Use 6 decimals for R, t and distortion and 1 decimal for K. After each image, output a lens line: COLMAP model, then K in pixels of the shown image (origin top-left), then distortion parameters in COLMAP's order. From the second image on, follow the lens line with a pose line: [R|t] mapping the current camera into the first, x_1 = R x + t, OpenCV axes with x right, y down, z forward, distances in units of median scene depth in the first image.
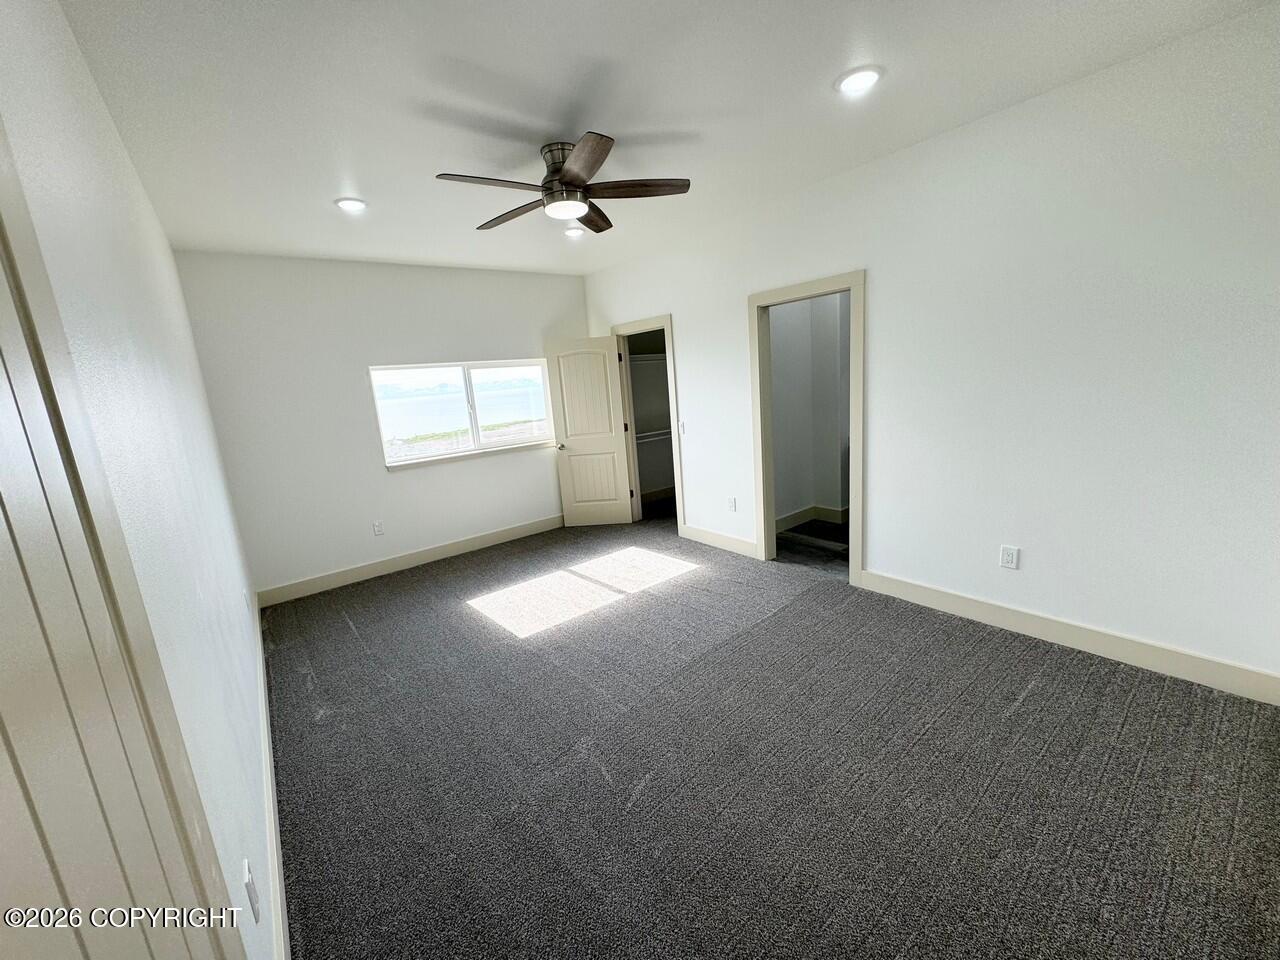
lens RADIAL K [[512.4, 0, 641.8], [0, 512.4, 481.2], [0, 0, 1]] dist [-0.003737, 0.001038]
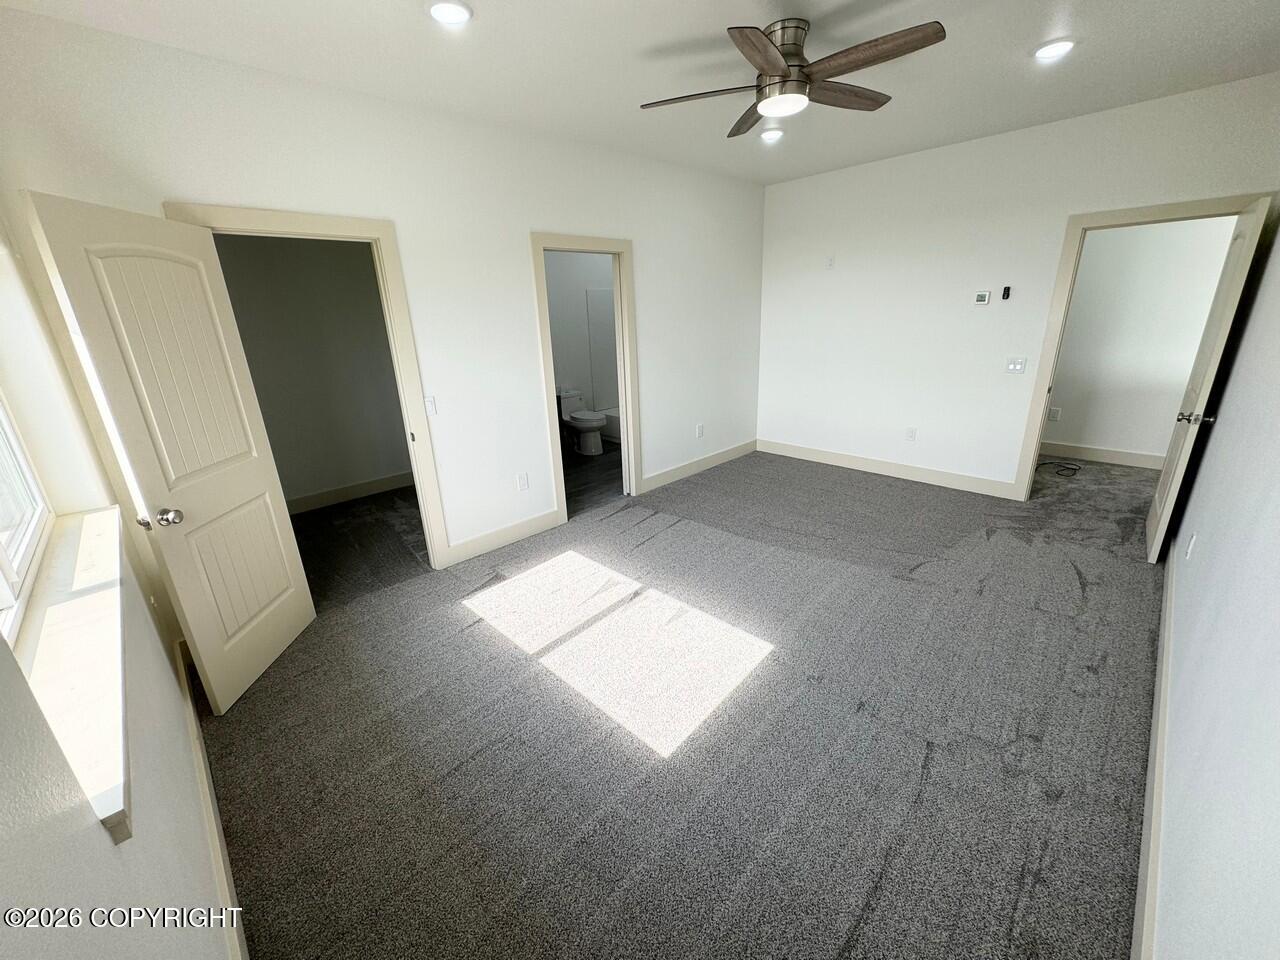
lens RADIAL K [[512.4, 0, 643.1], [0, 512.4, 479.2], [0, 0, 1]] dist [-0.003737, 0.001038]
pose [[-0.124857, -0.236321, 0.963620, -0.716761], [0.234272, 0.936736, 0.260082, -0.143174], [-0.964120, 0.258222, -0.061594, 0.933559]]
